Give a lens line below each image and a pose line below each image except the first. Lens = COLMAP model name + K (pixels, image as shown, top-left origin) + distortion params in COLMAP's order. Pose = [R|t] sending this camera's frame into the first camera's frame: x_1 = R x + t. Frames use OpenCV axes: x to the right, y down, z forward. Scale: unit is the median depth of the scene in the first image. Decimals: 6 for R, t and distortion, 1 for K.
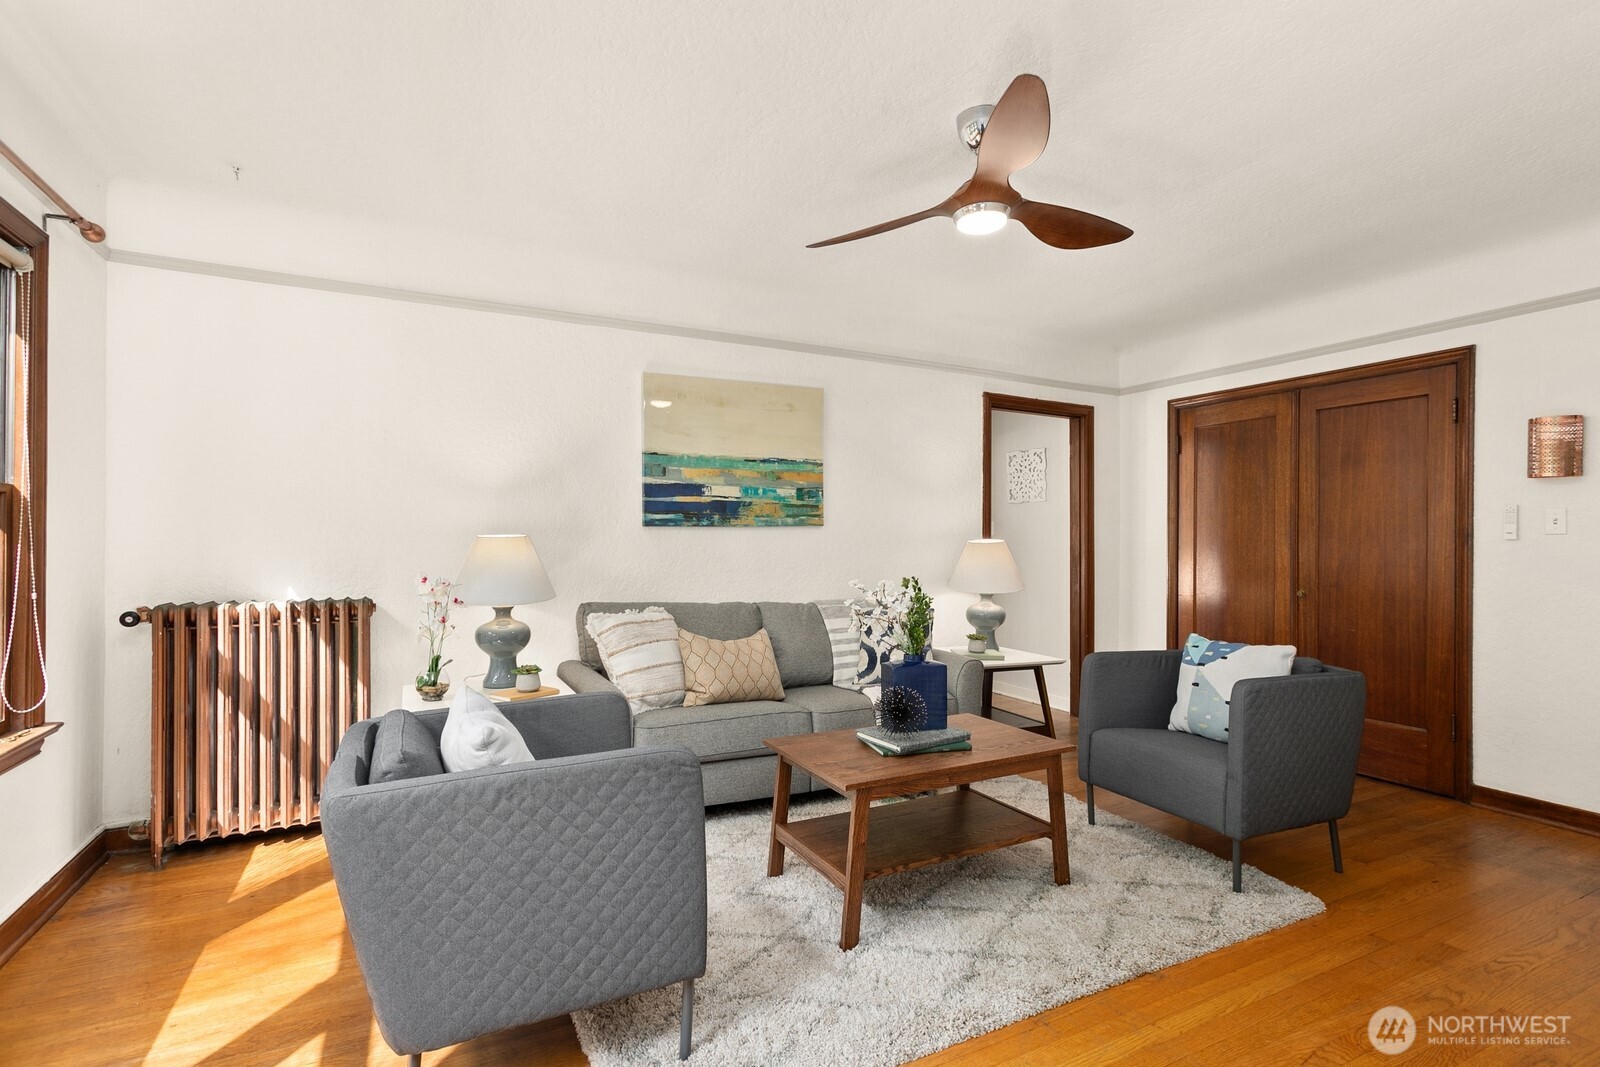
lens RADIAL K [[767.9, 0, 786.5], [0, 767.9, 540.7], [0, 0, 1]] dist [0.006106, 0.001103]
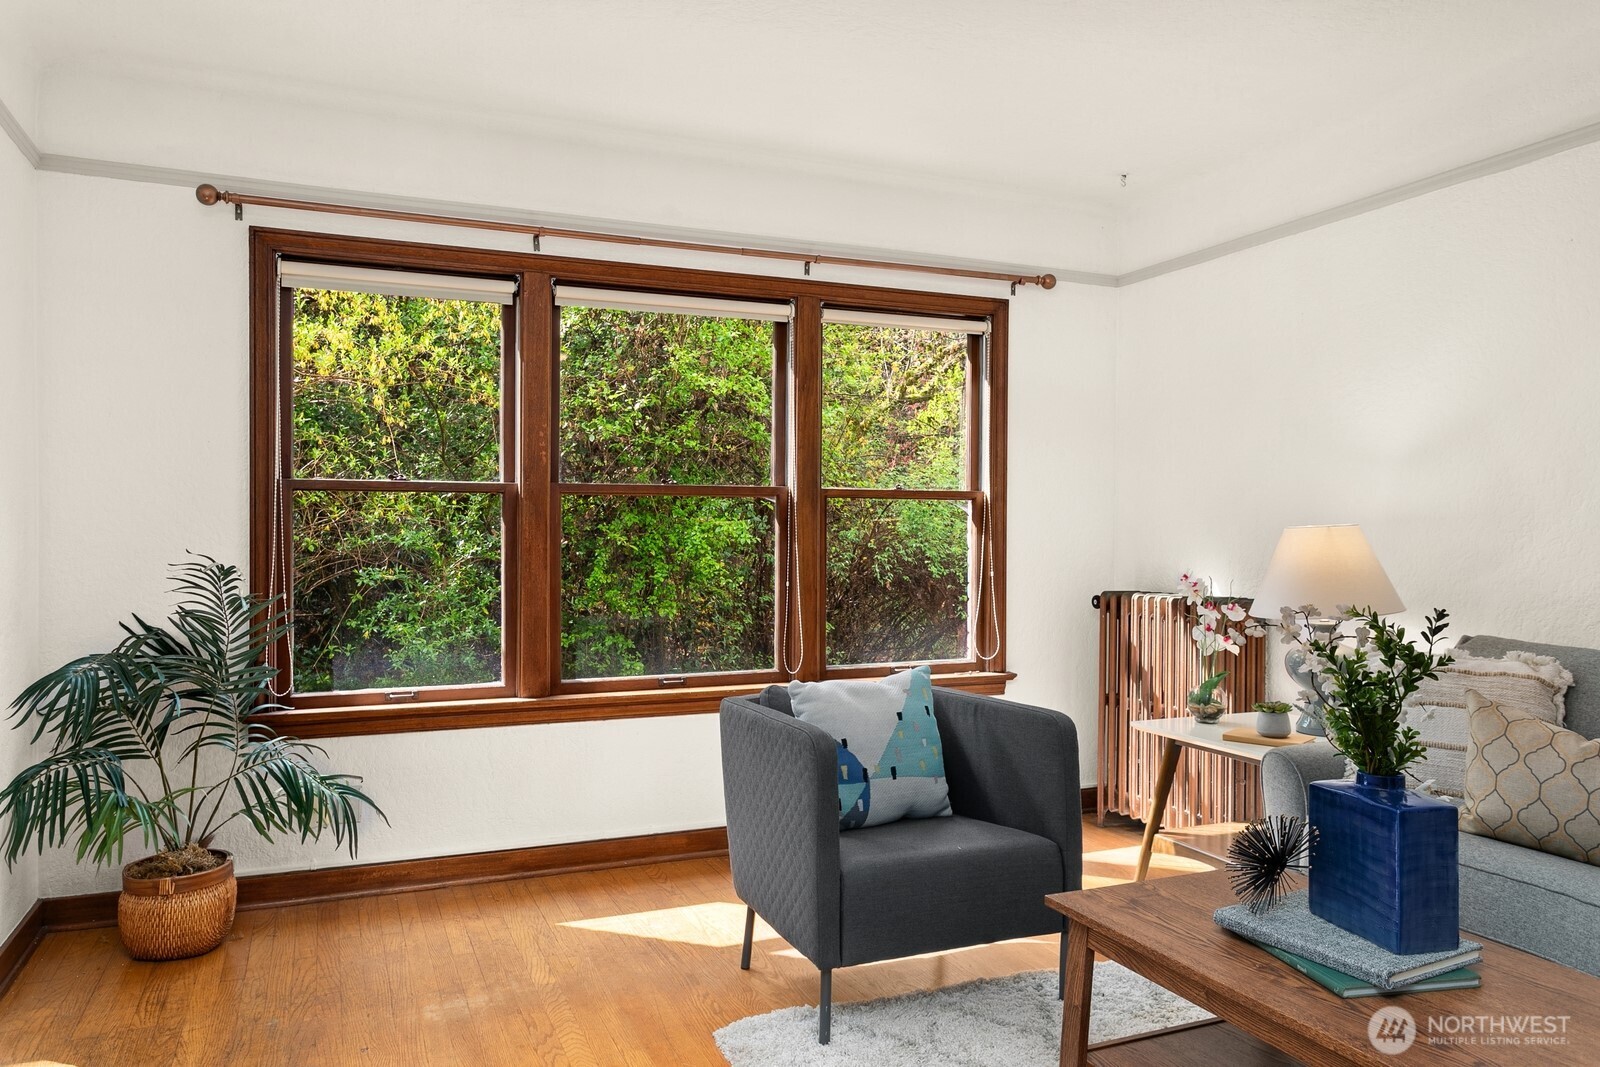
lens RADIAL K [[1127.6, 0, 793.7], [0, 1127.6, 533.3], [0, 0, 1]] dist [-0.008779, 0.008157]
pose [[-0.034251, -0.001418, -0.999412, 0.641032], [-0.004914, 0.999987, -0.001250, 0.006136], [0.999401, 0.004869, -0.034258, 0.501481]]
